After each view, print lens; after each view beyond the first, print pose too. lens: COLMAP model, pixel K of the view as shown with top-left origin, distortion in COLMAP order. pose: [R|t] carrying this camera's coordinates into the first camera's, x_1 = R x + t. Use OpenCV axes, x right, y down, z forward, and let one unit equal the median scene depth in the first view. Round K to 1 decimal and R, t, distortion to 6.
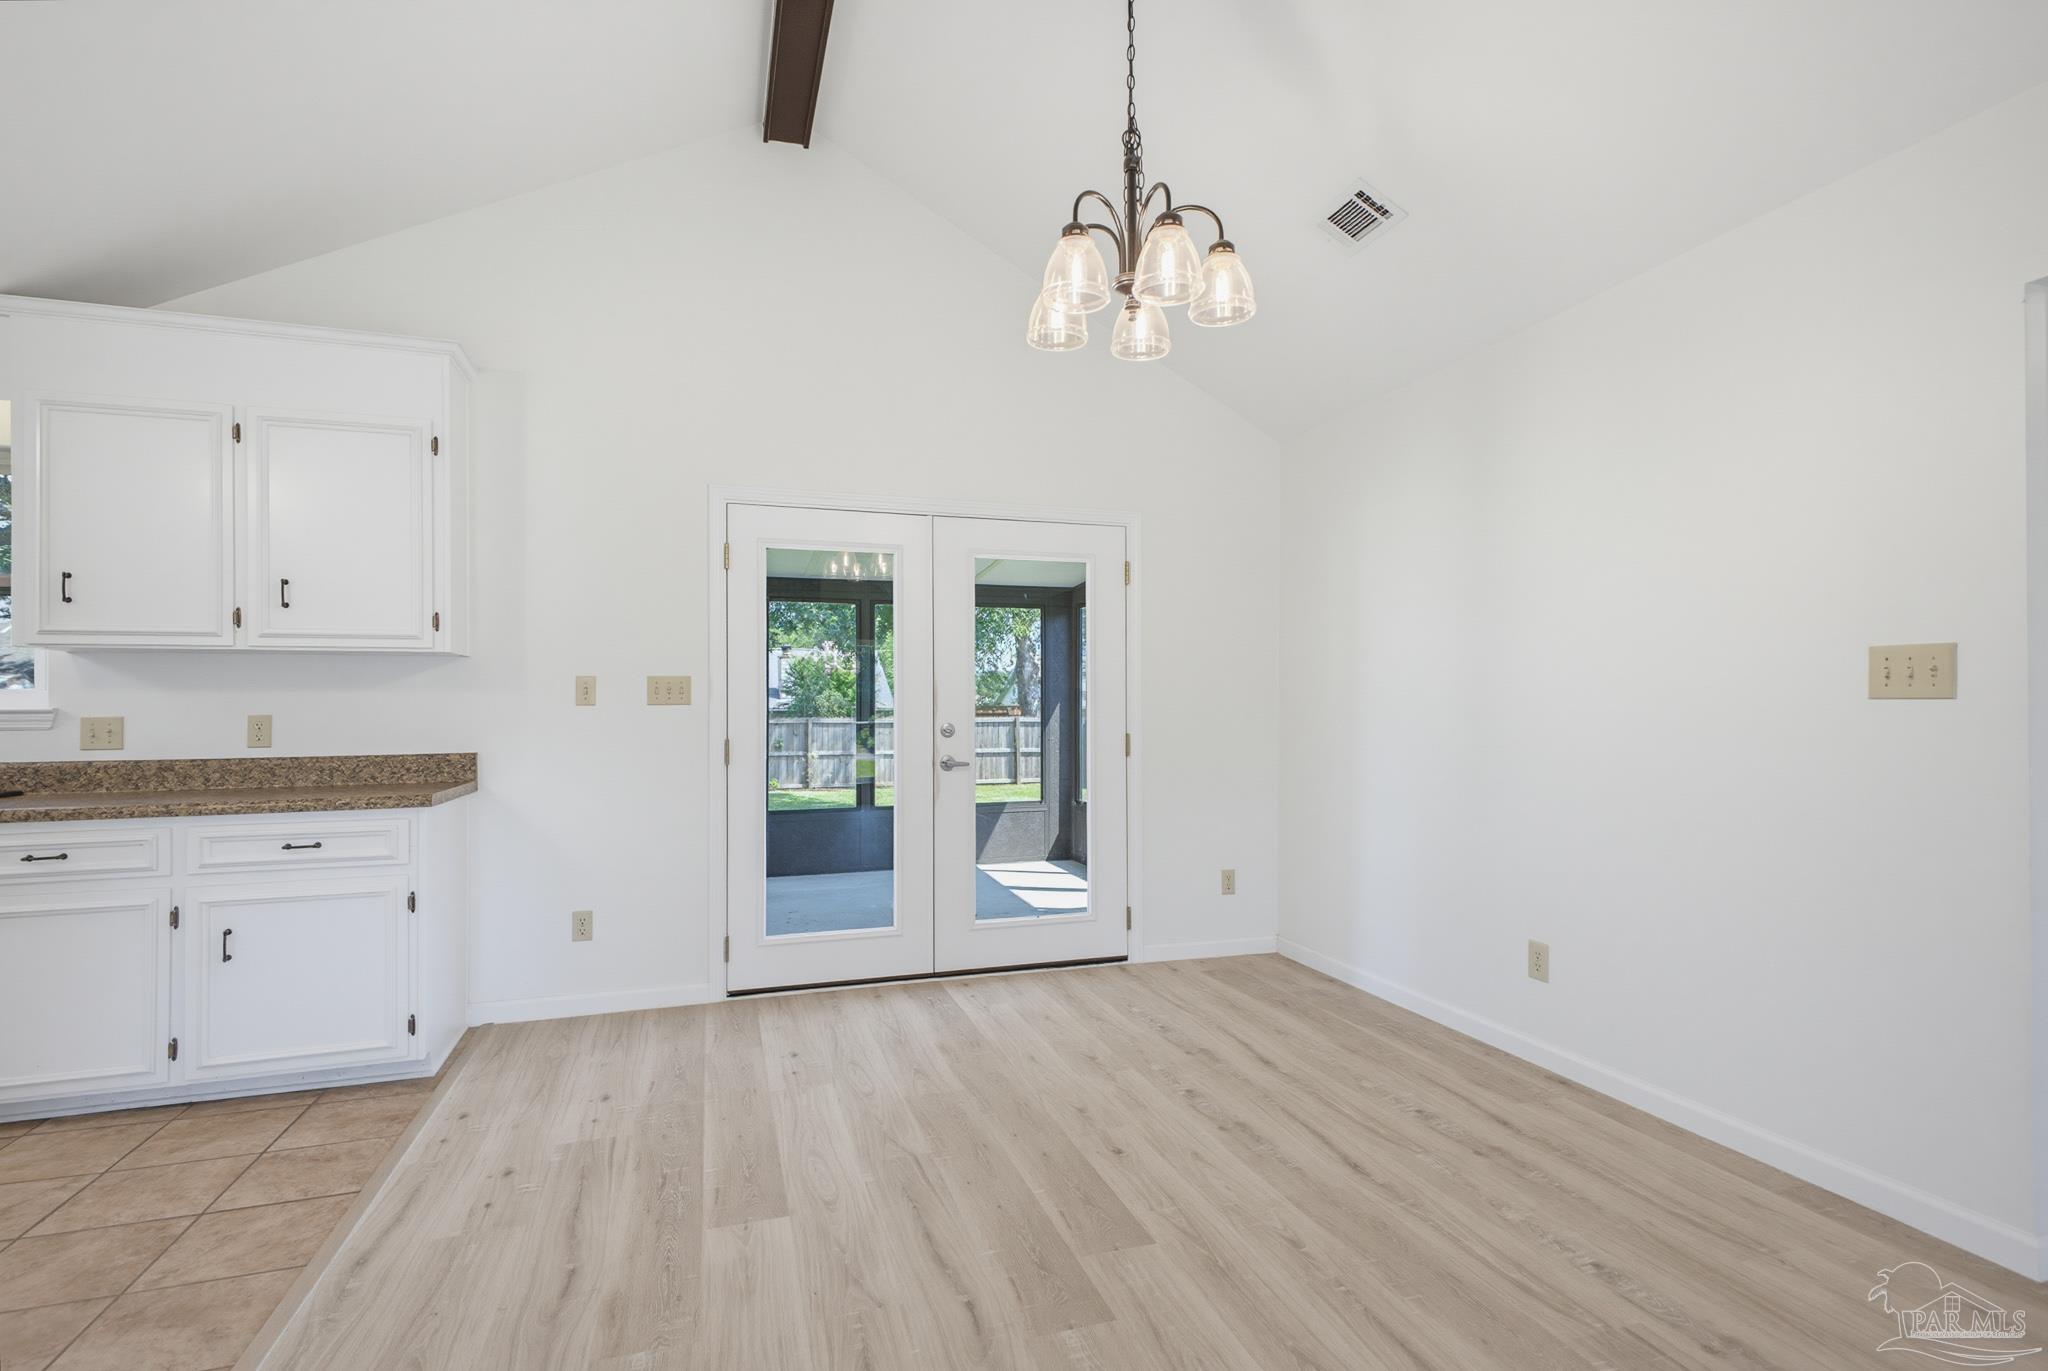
lens RADIAL K [[980.9, 0, 1028.7], [0, 980.9, 695.3], [0, 0, 1]] dist [0.004243, 0.000490]
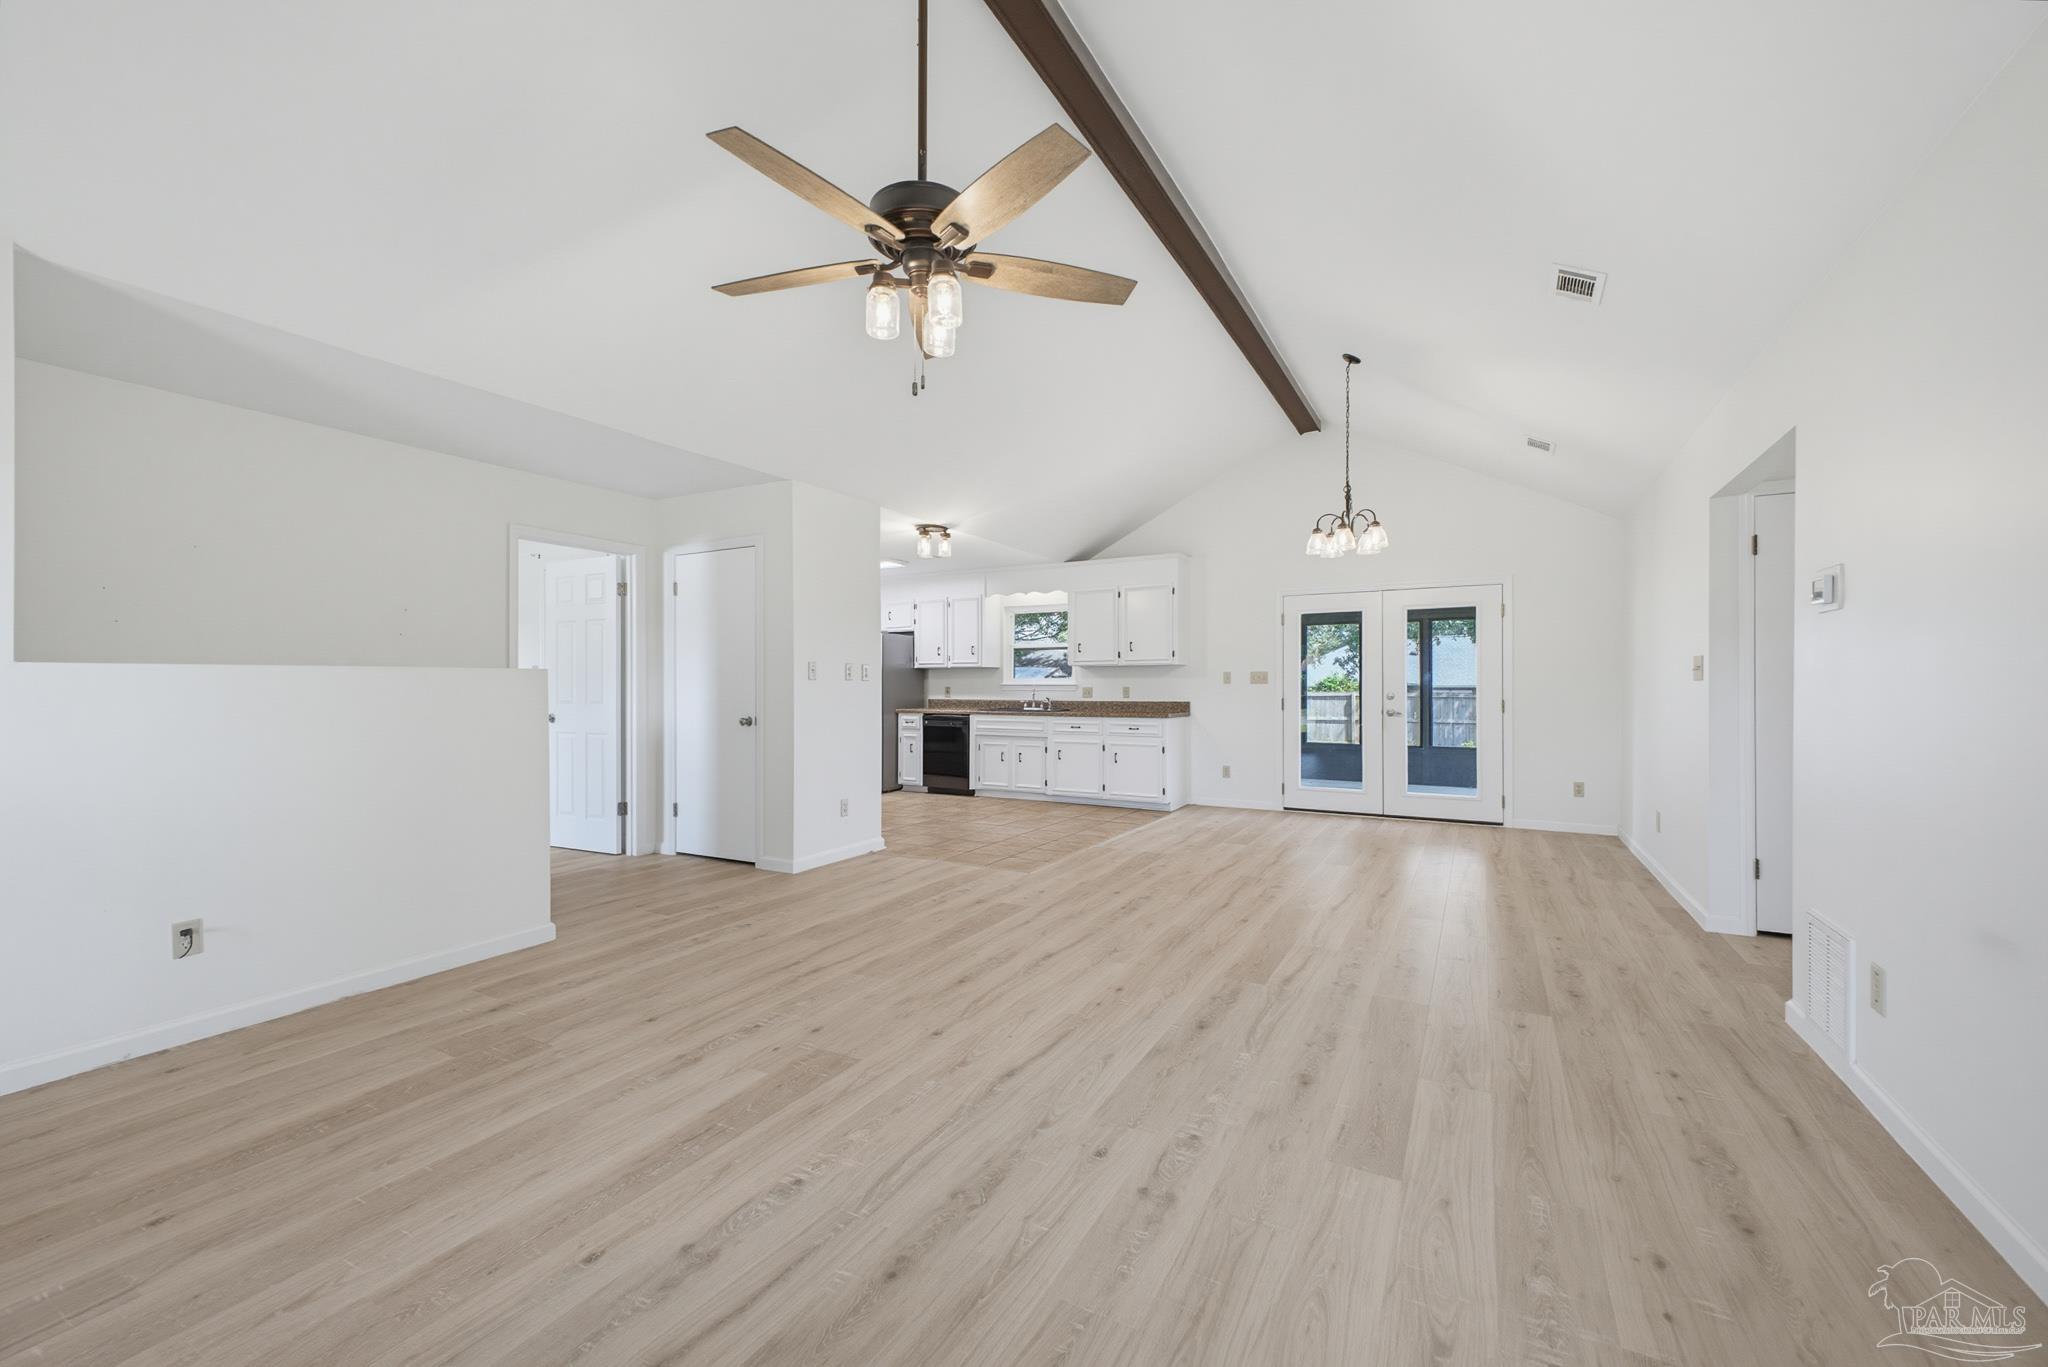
lens RADIAL K [[810.0, 0, 1026.9], [0, 810.0, 681.1], [0, 0, 1]] dist [0.009995, -0.000093]
pose [[0.678708, 0.000283, -0.734409, 0.807448], [0.006626, 0.999957, 0.006509, -0.015336], [0.734379, -0.009284, 0.678676, -0.874138]]
